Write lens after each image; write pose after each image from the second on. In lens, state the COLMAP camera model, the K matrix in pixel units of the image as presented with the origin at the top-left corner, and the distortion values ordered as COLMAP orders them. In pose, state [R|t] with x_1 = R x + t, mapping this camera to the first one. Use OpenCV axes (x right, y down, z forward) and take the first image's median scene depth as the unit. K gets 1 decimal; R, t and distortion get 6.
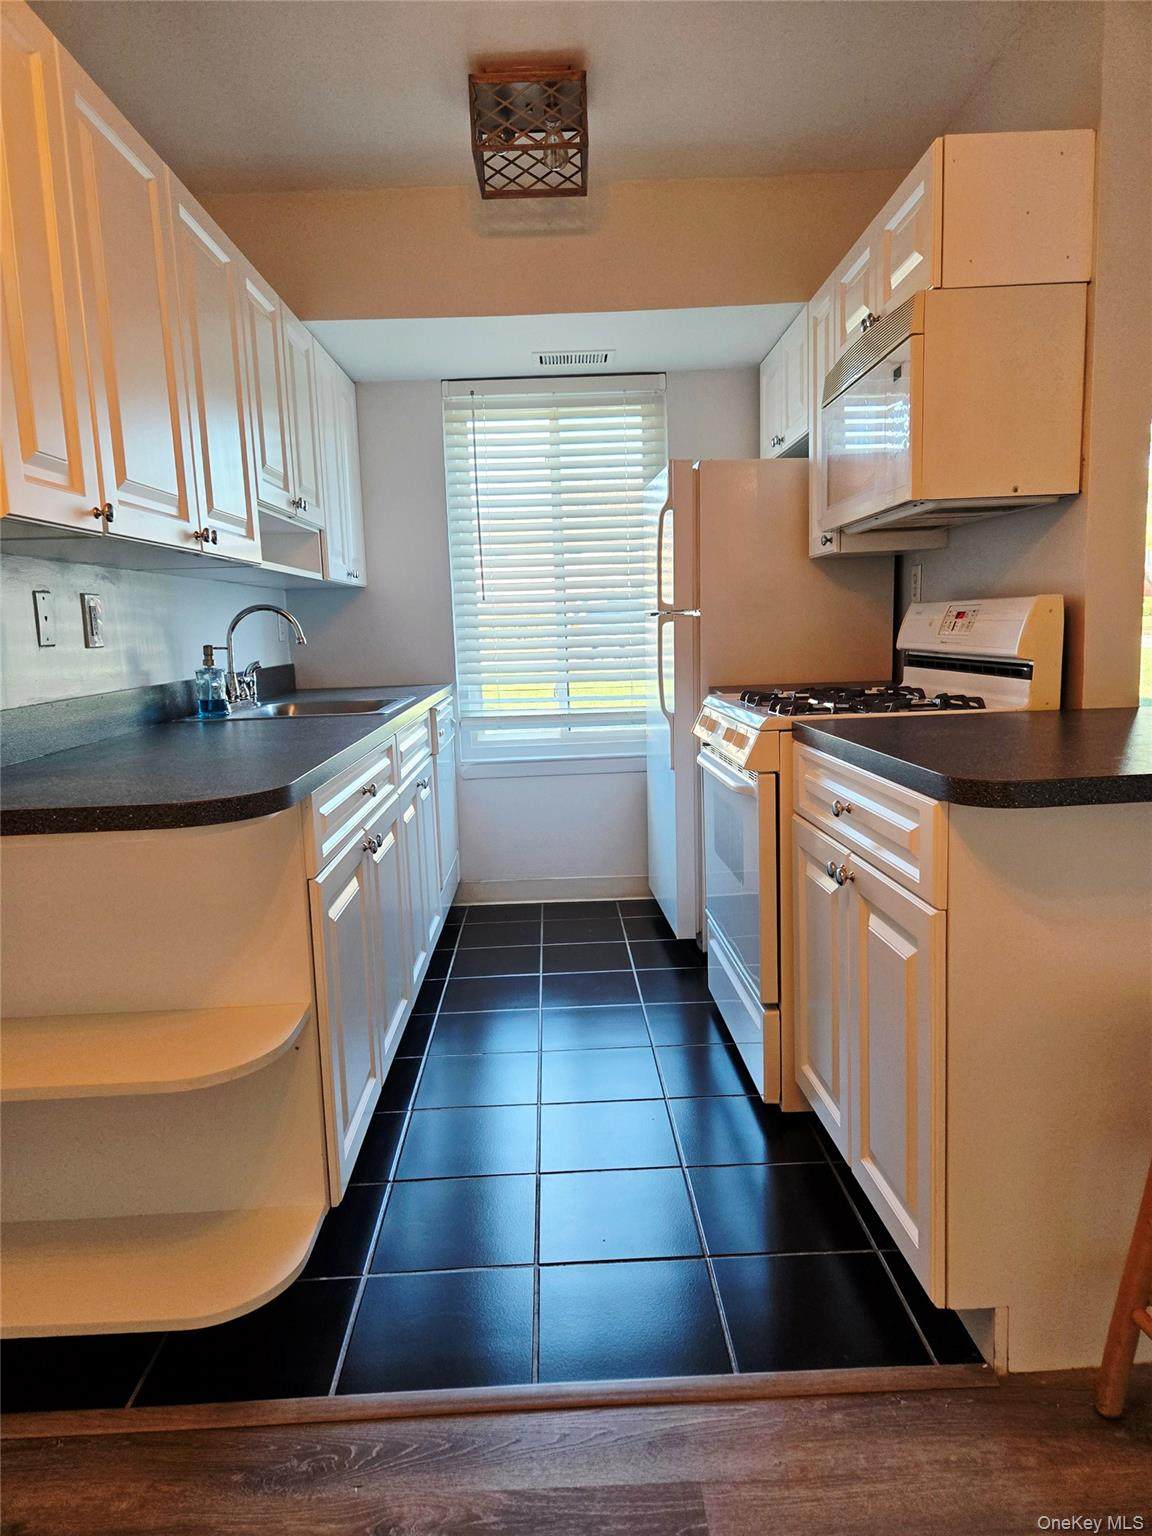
lens RADIAL K [[1024.5, 0, 575.1], [0, 1024.5, 761.3], [0, 0, 1]] dist [0.074668, -0.059771]
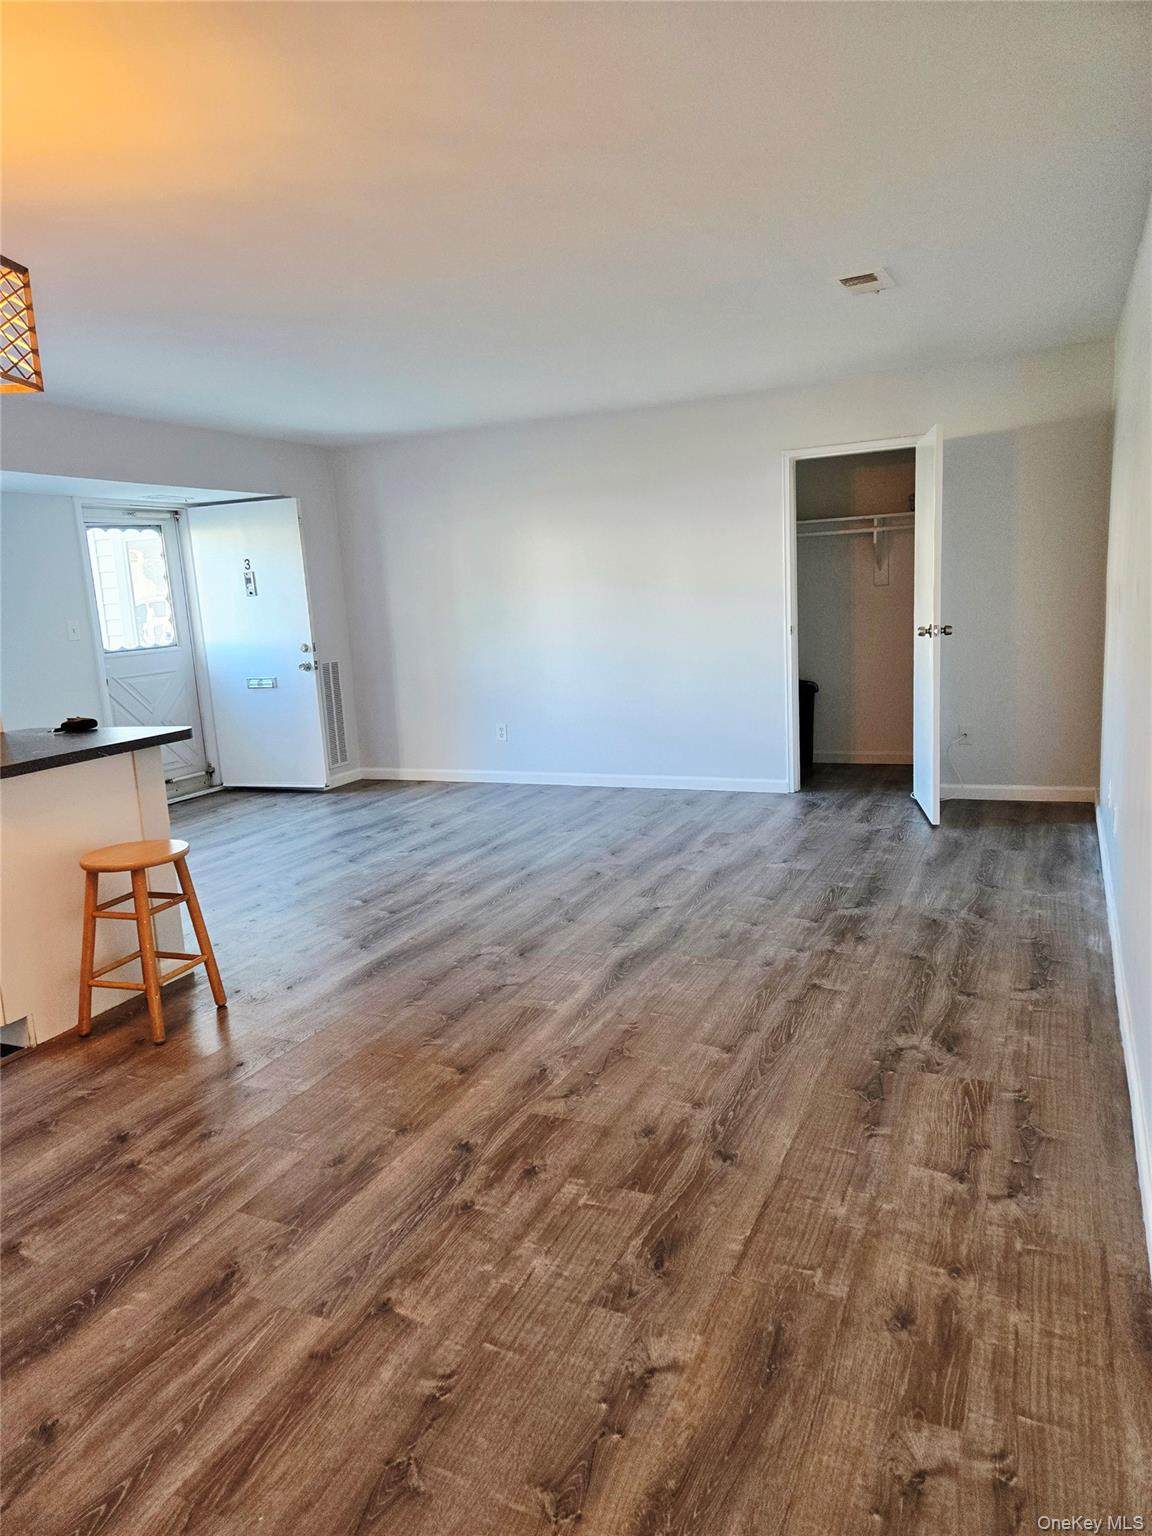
lens RADIAL K [[1024.5, 0, 574.1], [0, 1024.5, 758.3], [0, 0, 1]] dist [0.074668, -0.059771]
pose [[0.434995, -0.132046, 0.890698, -0.617359], [0.158493, 0.984973, 0.068618, 0.024444], [-0.886374, 0.111321, 0.449387, -0.659389]]
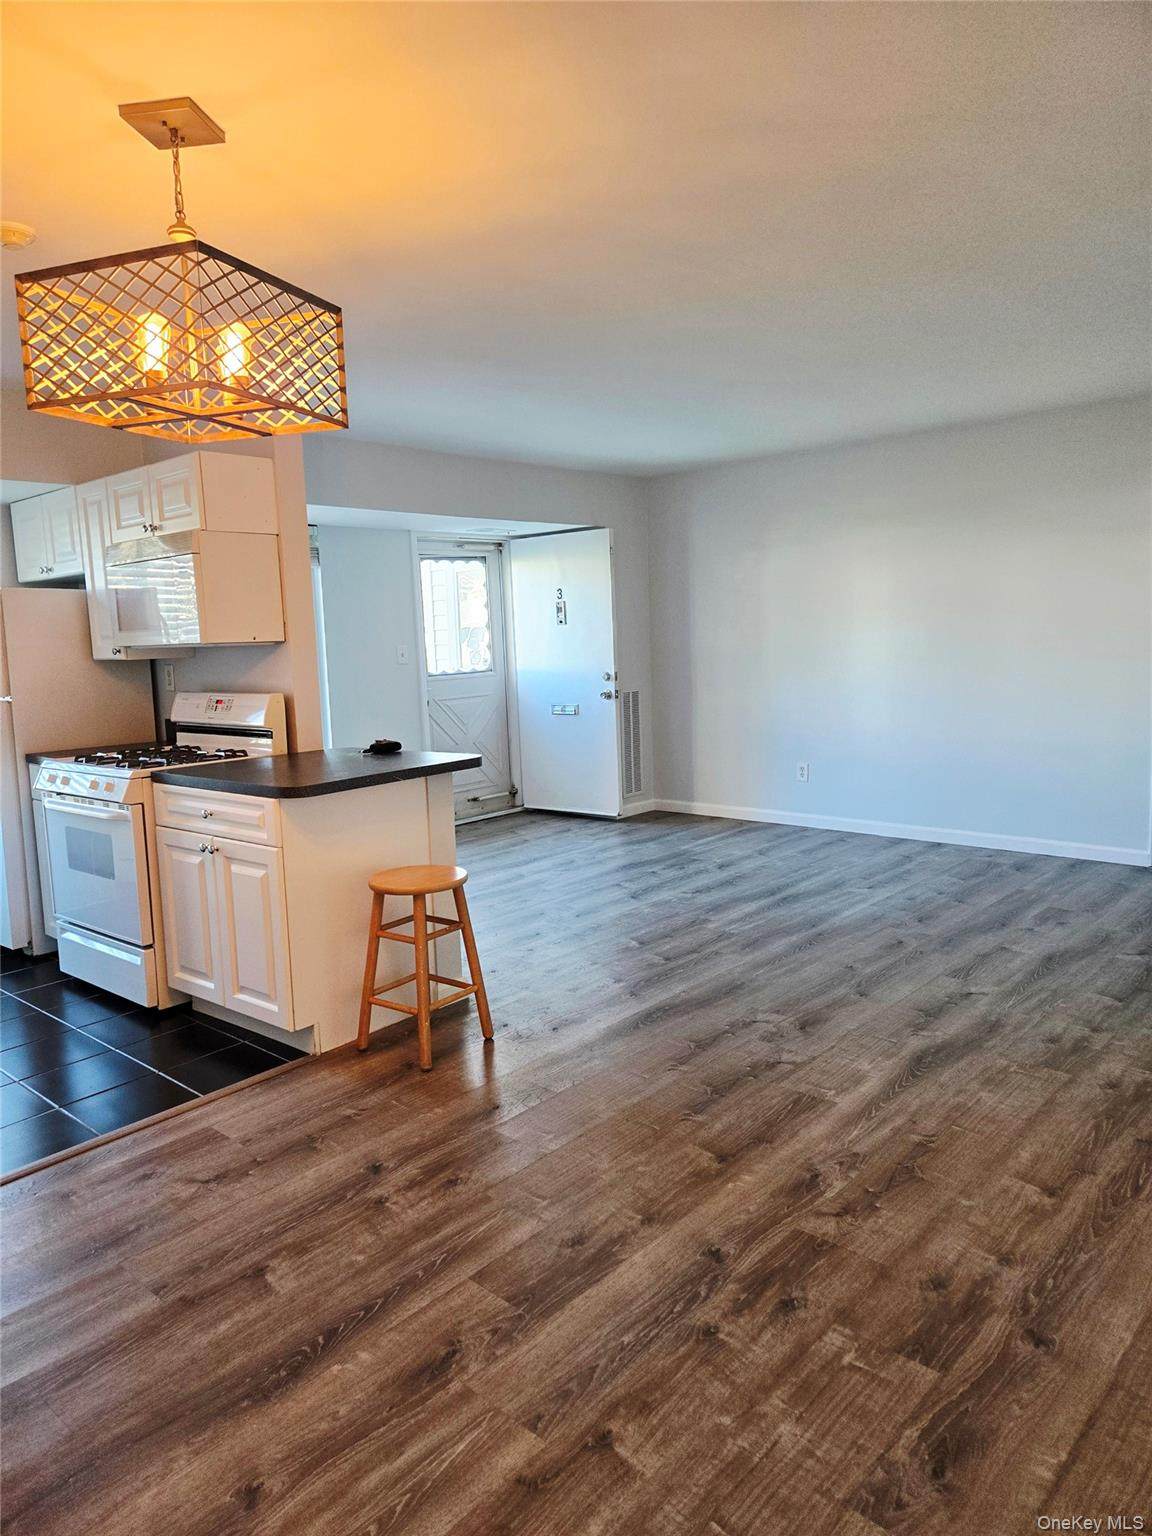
lens RADIAL K [[1024.5, 0, 563.1], [0, 1024.5, 760.5], [0, 0, 1]] dist [0.074668, -0.059771]
pose [[0.691428, -0.077215, 0.718307, -0.506932], [0.106995, 0.994252, 0.003887, 0.008007], [-0.714479, 0.074168, 0.695715, -0.627728]]
